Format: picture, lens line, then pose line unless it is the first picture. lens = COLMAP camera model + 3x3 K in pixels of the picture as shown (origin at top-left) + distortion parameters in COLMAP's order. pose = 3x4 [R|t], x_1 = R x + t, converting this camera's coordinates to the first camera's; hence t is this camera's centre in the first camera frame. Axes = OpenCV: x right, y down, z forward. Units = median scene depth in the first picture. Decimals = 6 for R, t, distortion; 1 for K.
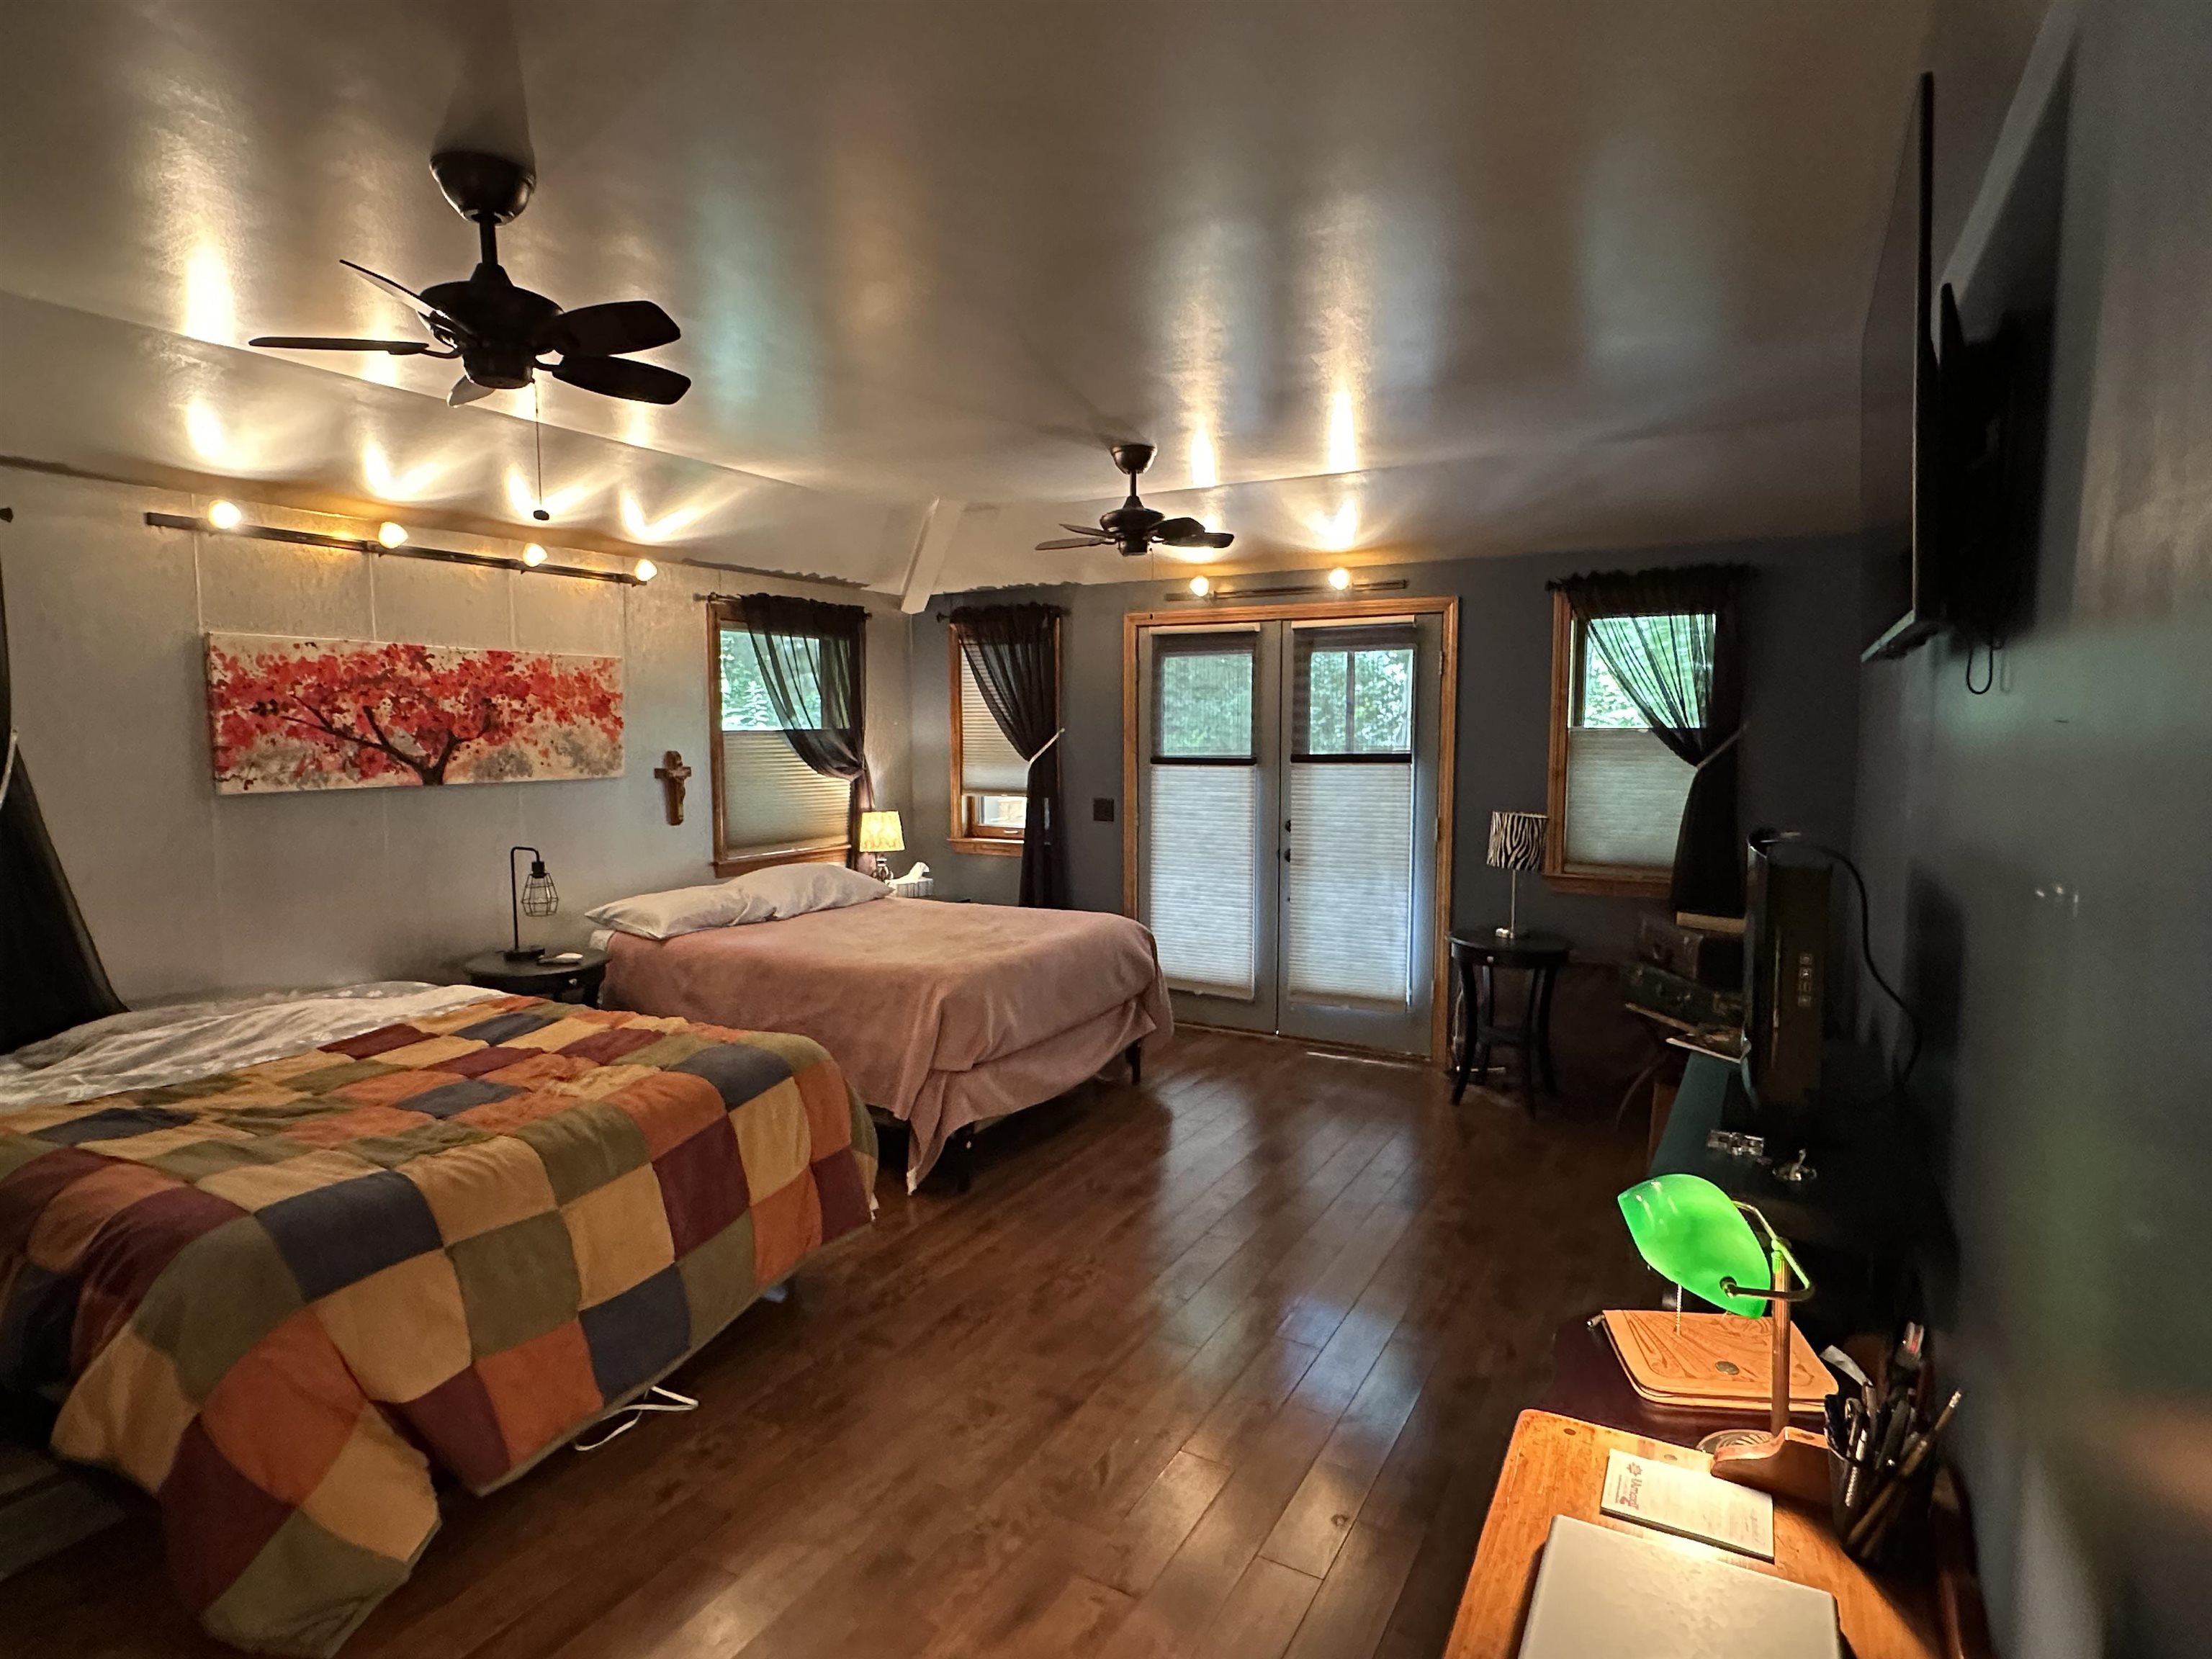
lens RADIAL K [[1172.7, 0, 1108.2], [0, 1172.7, 825.7], [0, 0, 1]] dist [-0.000732, -0.001086]
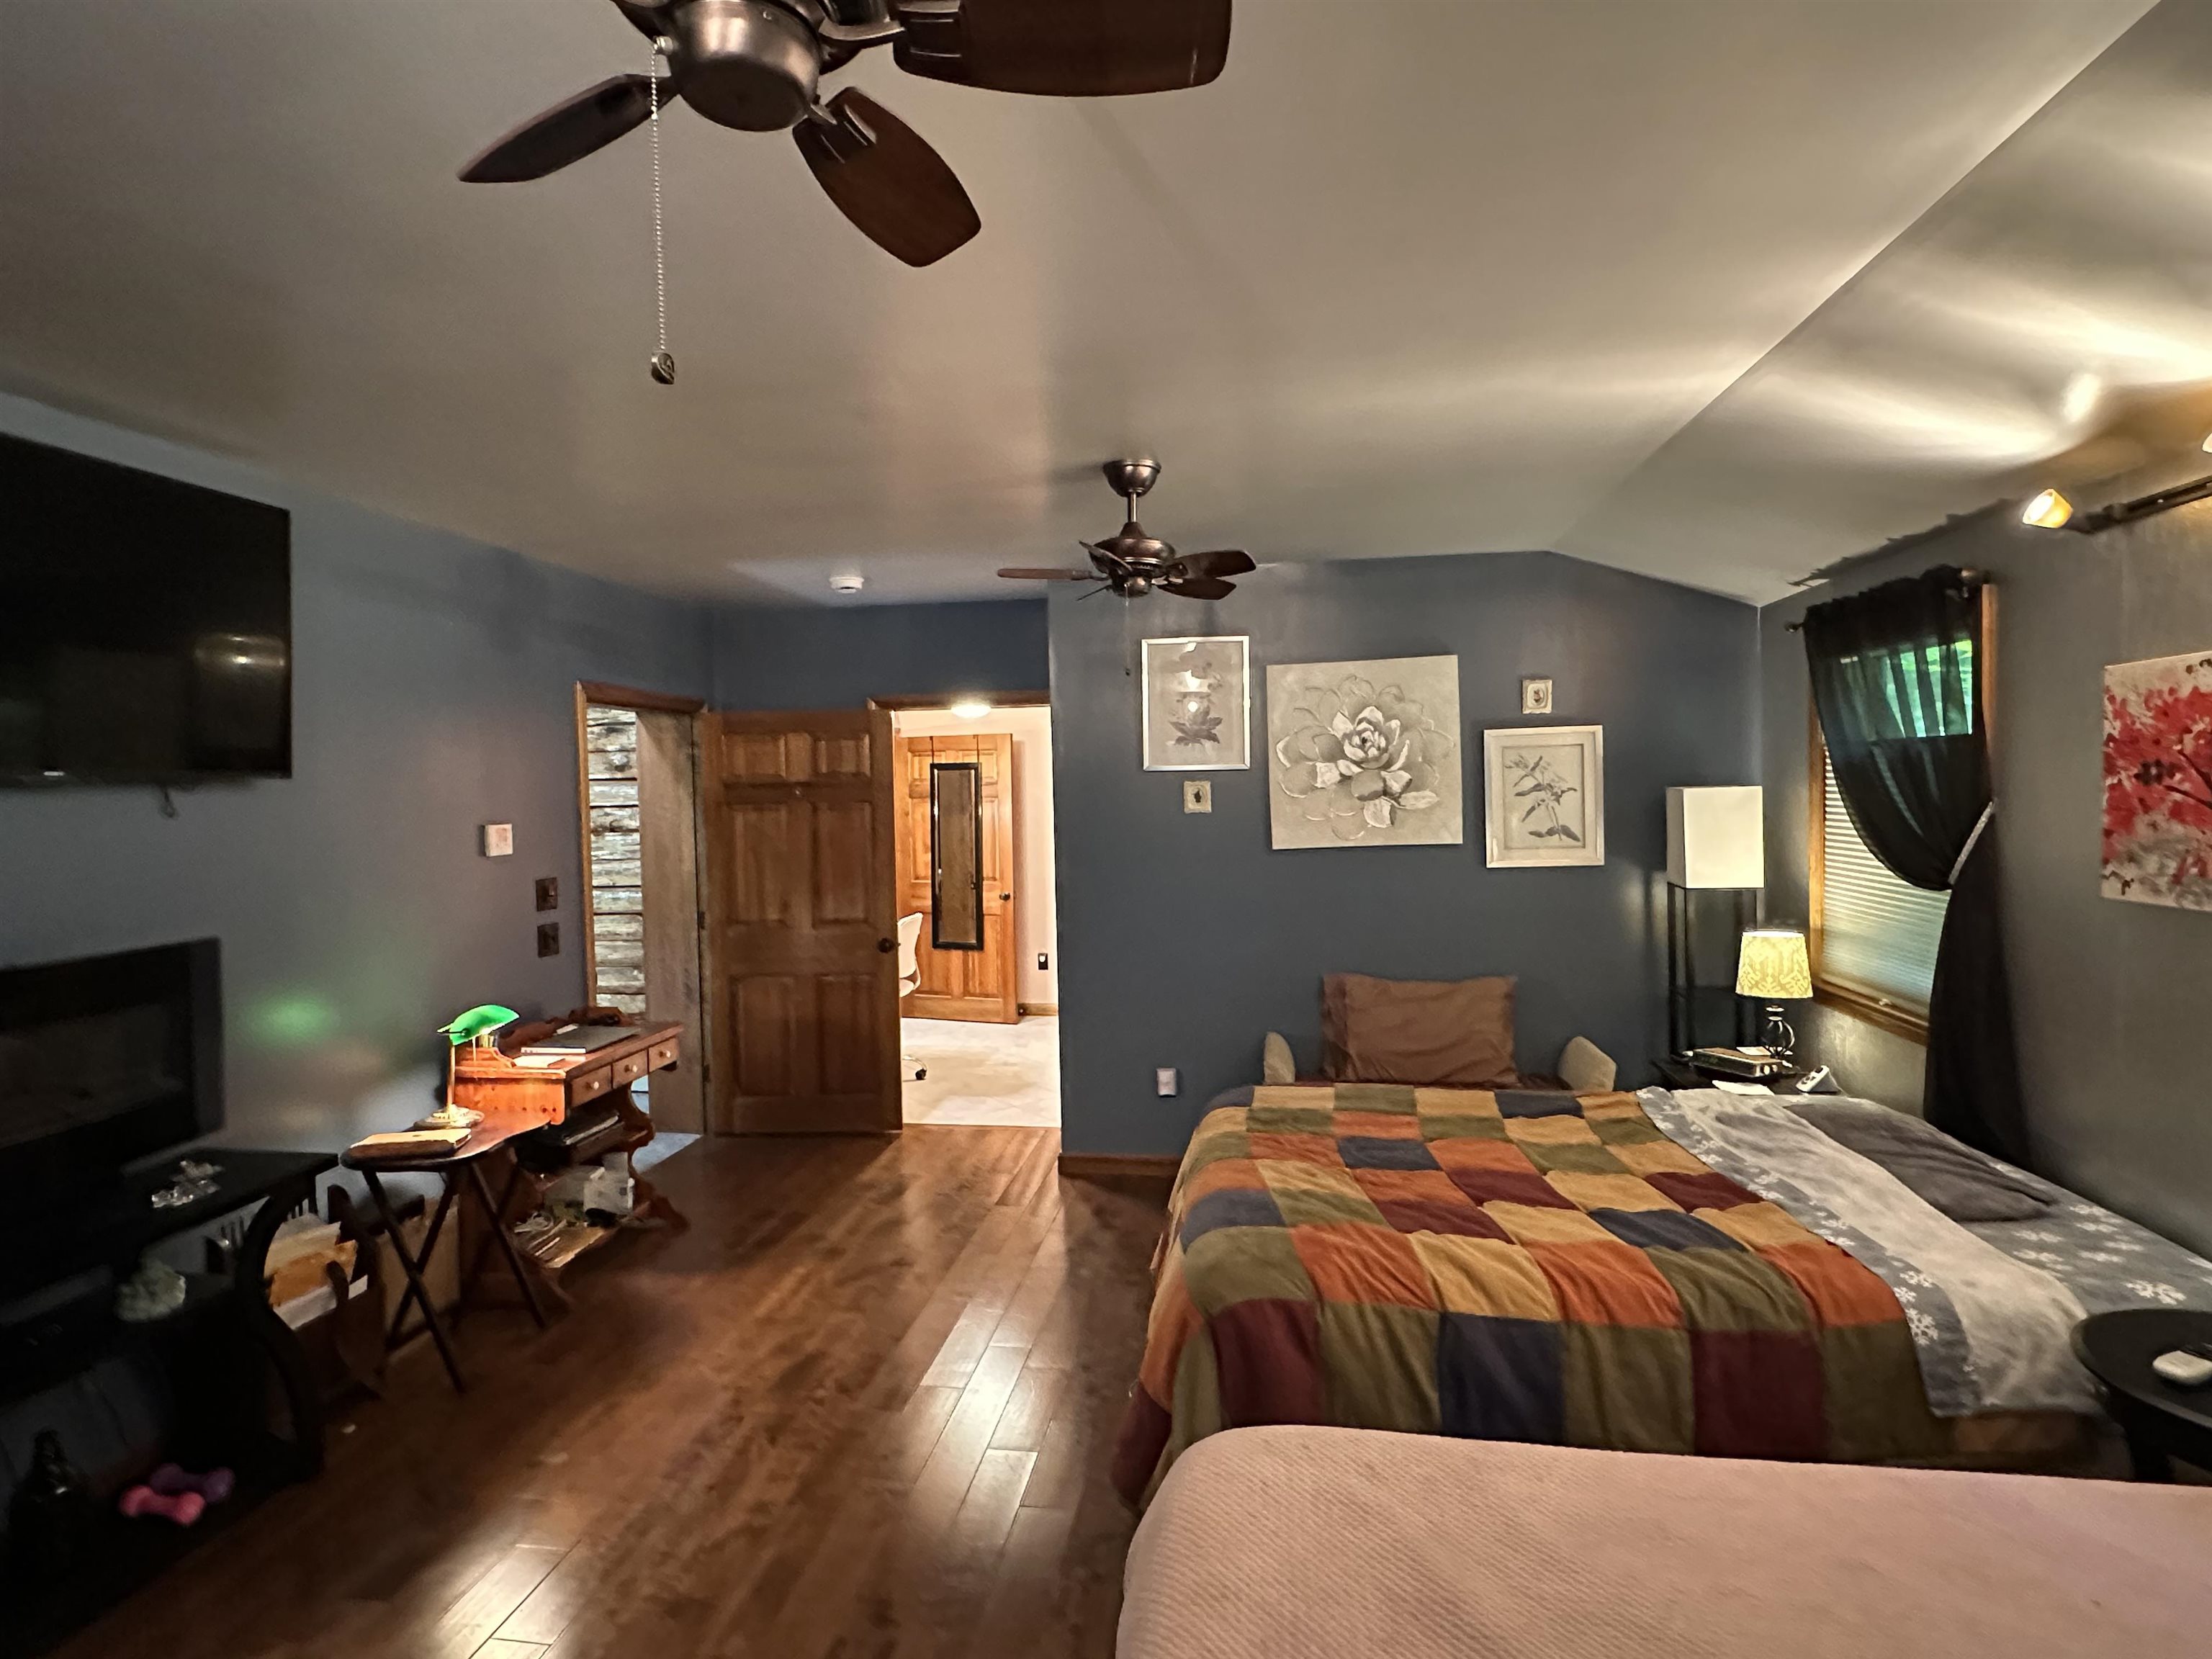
lens RADIAL K [[1172.7, 0, 1104.3], [0, 1172.7, 823.0], [0, 0, 1]] dist [-0.000732, -0.001086]
pose [[-0.934804, 0.032536, -0.353671, 0.045813], [-0.006380, 0.994096, 0.108315, -0.139307], [0.355107, 0.103509, -0.929078, 1.399069]]
